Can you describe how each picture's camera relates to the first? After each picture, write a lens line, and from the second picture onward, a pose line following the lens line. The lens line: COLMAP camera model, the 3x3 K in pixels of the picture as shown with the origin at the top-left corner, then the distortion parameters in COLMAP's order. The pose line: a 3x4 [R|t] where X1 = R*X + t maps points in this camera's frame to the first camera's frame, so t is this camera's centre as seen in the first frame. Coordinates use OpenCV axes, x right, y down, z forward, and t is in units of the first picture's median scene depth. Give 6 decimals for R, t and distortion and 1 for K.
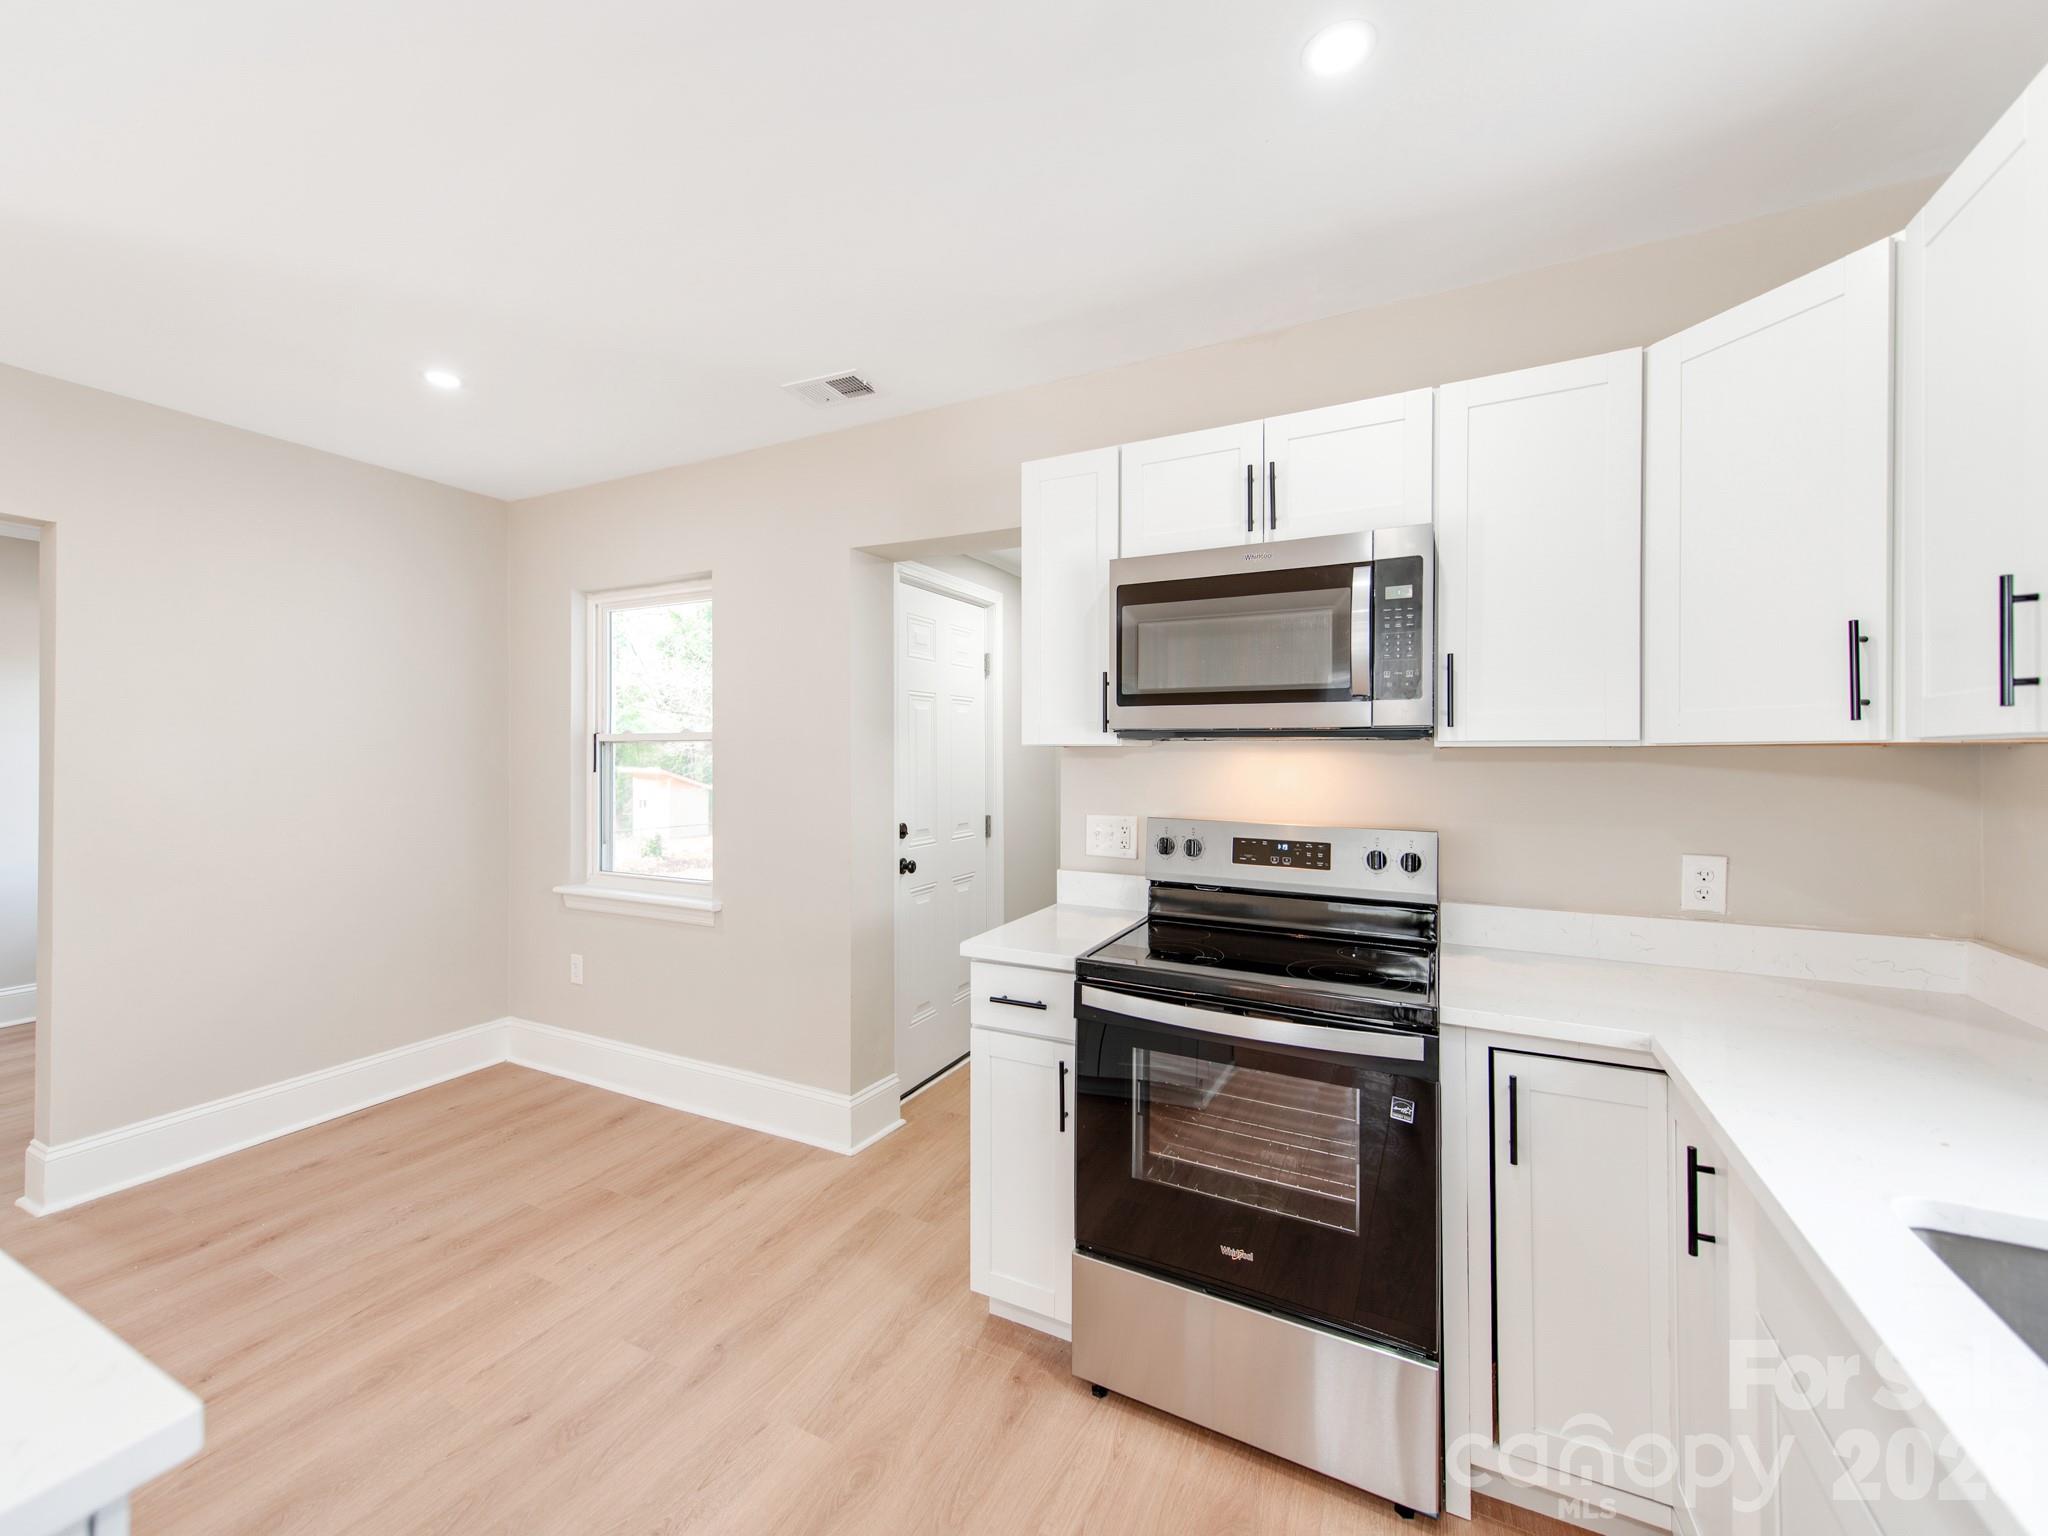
lens RADIAL K [[846.9, 0, 1039.2], [0, 846.9, 751.9], [0, 0, 1]] dist [0.012426, -0.000144]
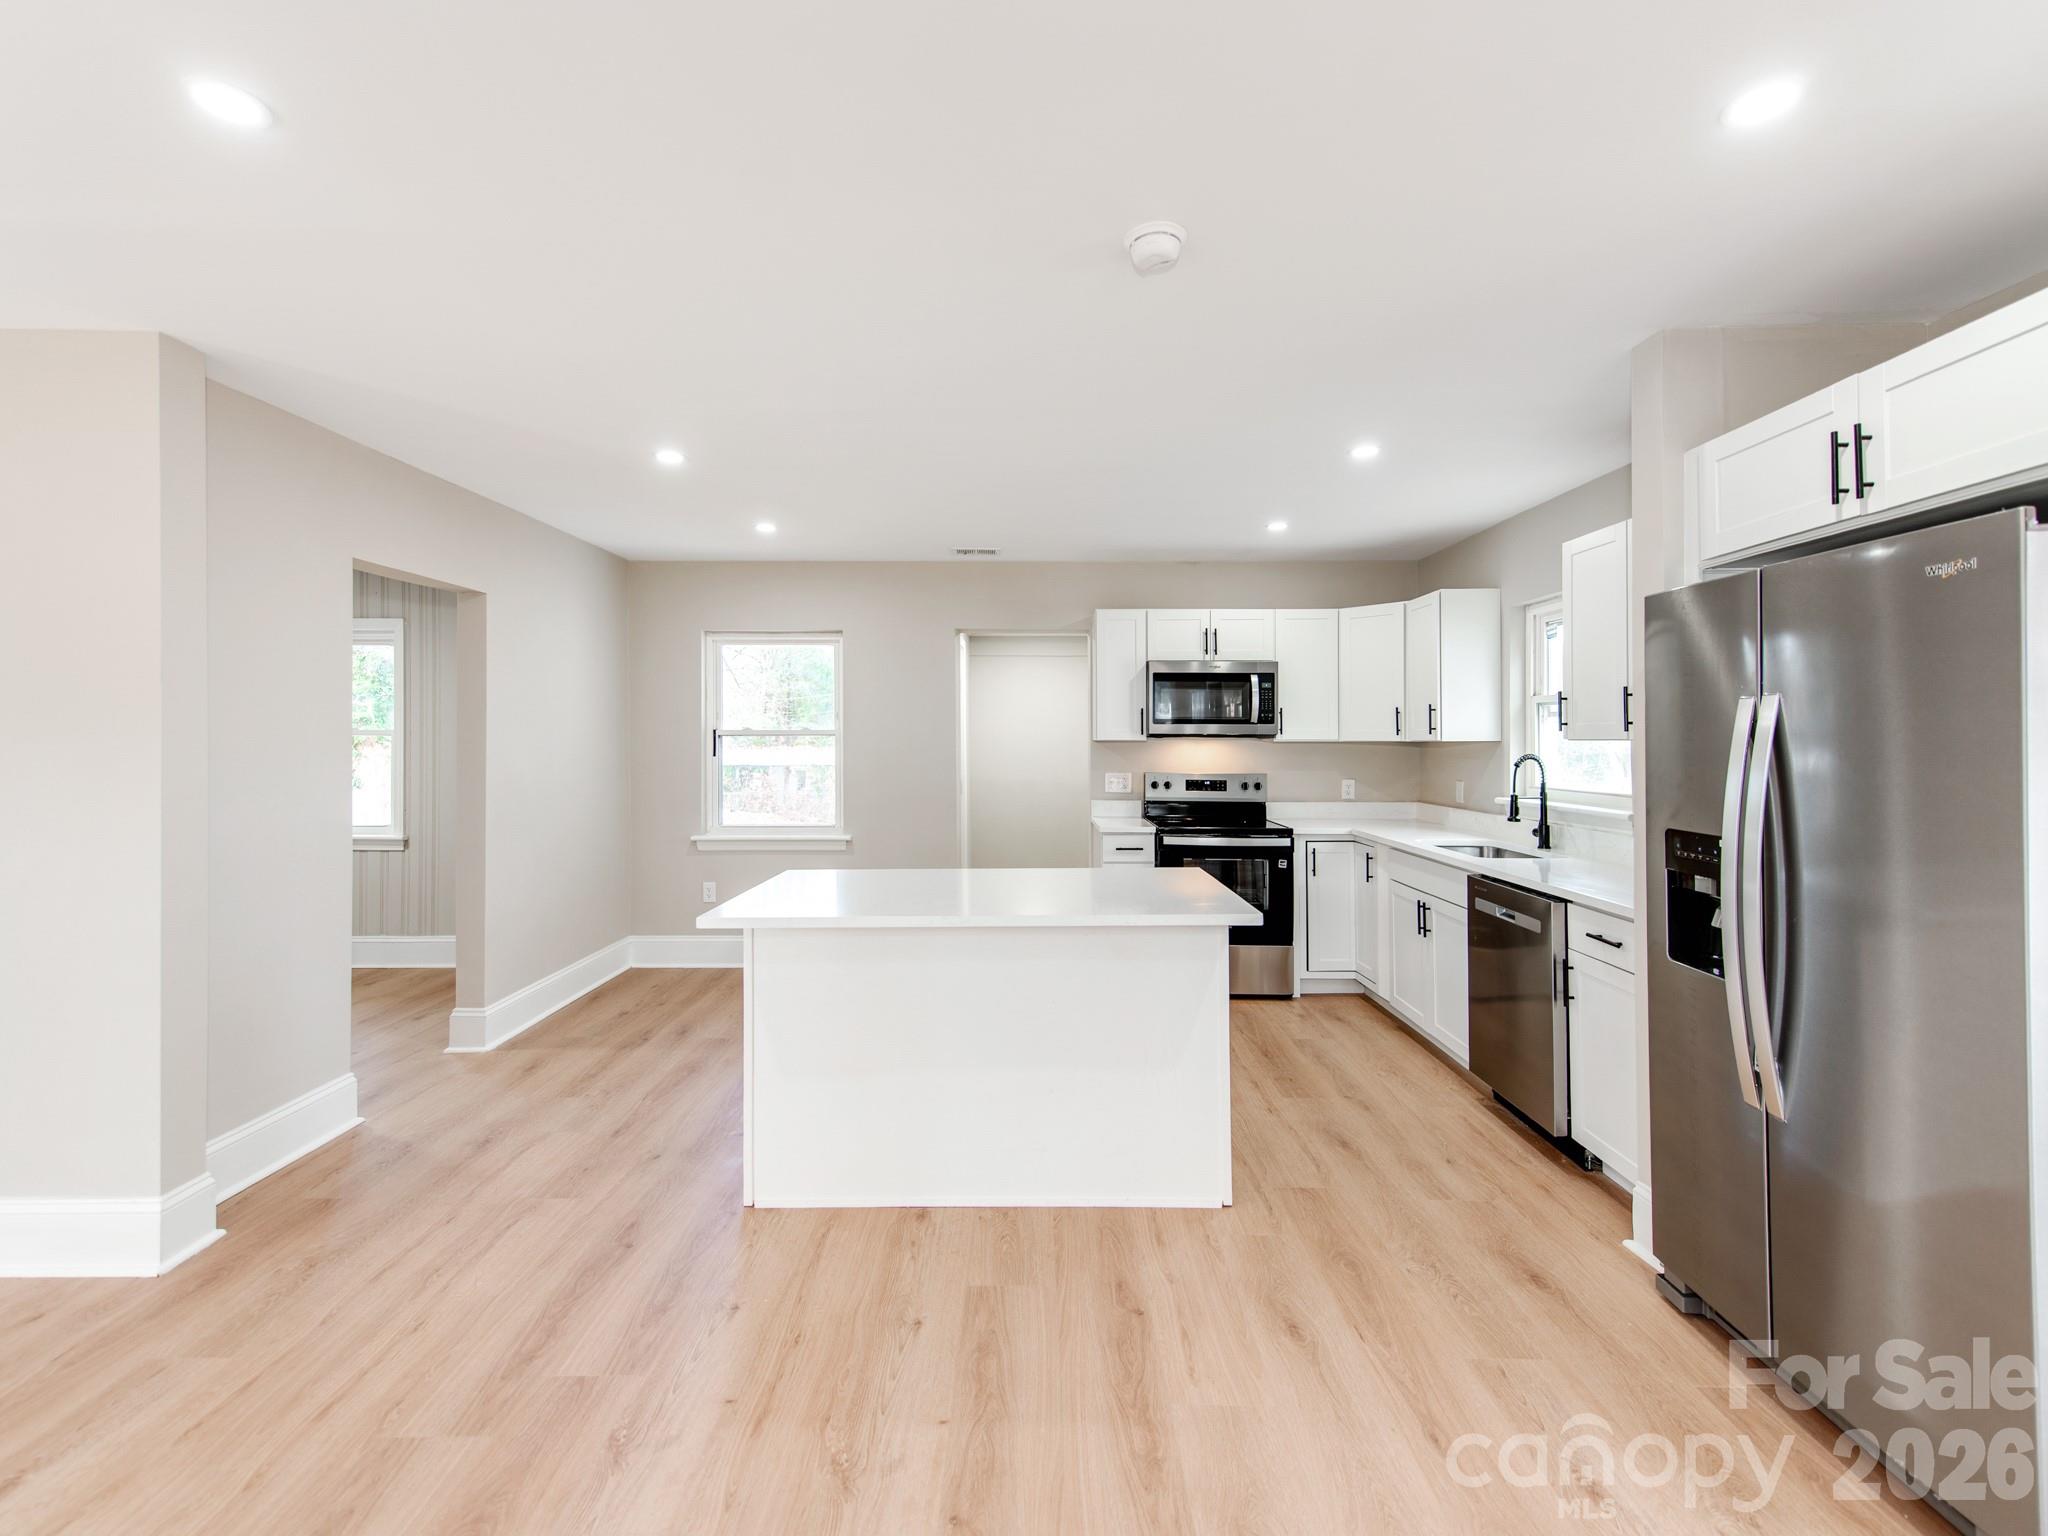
lens RADIAL K [[857.0, 0, 1007.4], [0, 857.0, 730.4], [0, 0, 1]] dist [0.017174, -0.000157]
pose [[0.911791, 0.002181, 0.410649, -1.218610], [-0.000012, 0.999986, -0.005284, -0.022687], [-0.410655, 0.004813, 0.911778, -0.974743]]
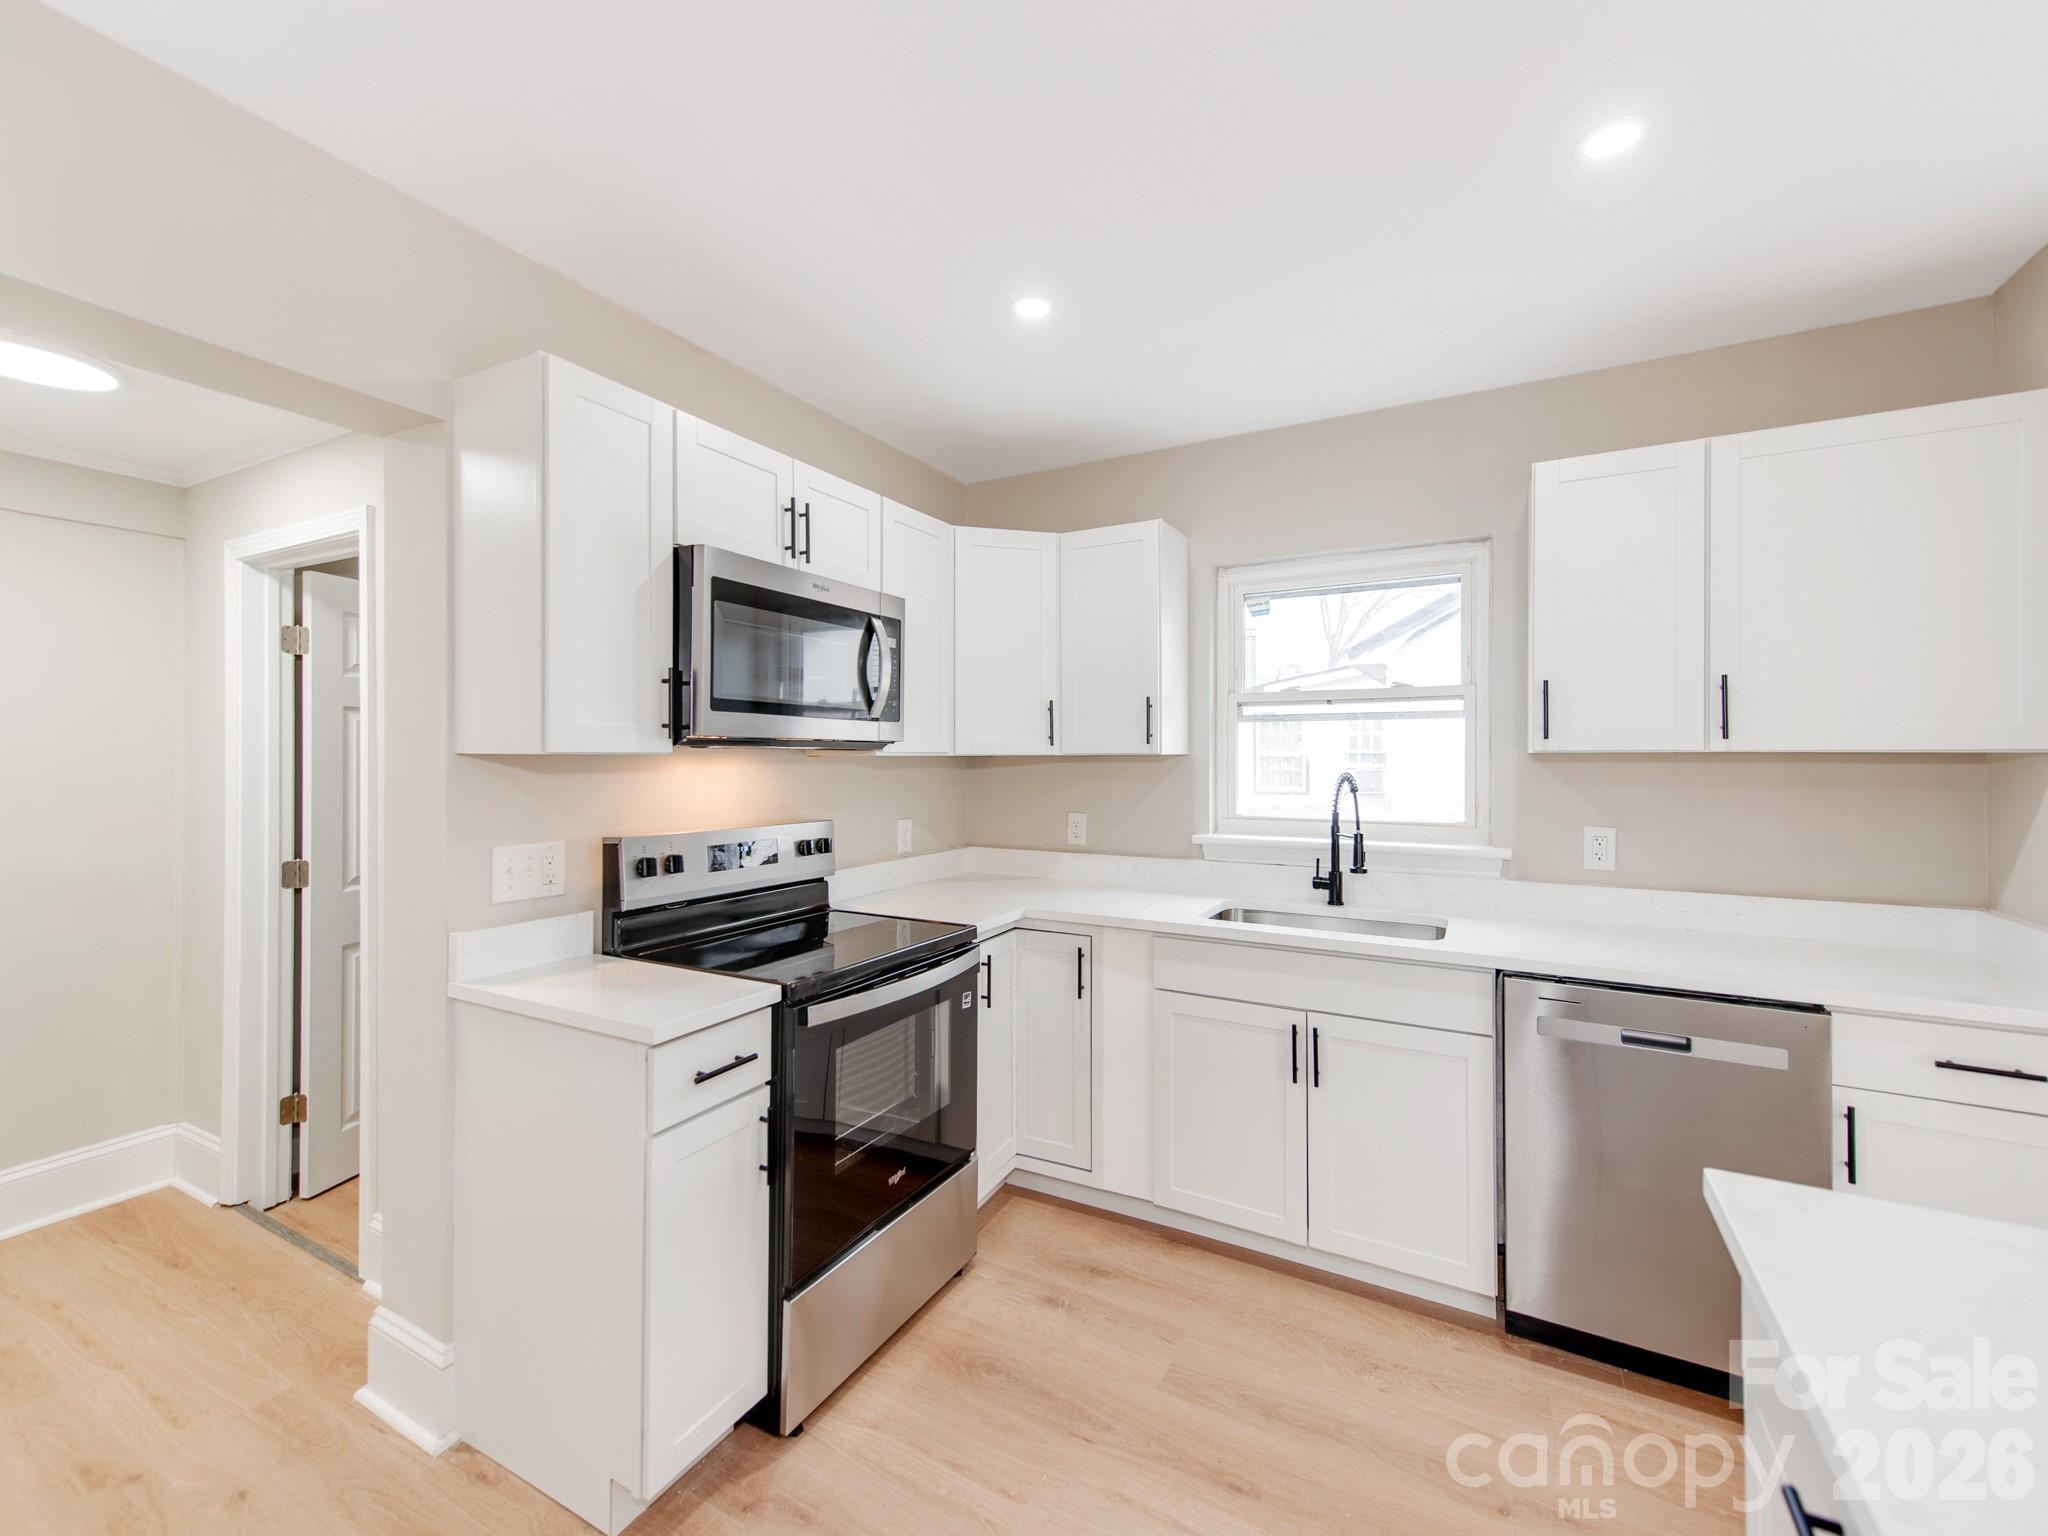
lens RADIAL K [[859.8, 0, 967.0], [0, 859.8, 752.2], [0, 0, 1]] dist [0.019269, -0.000136]
pose [[0.060821, -0.000009, 0.998149, -0.779085], [-0.004291, 0.999991, 0.000271, -0.011463], [-0.998139, -0.004300, 0.060820, 0.654130]]
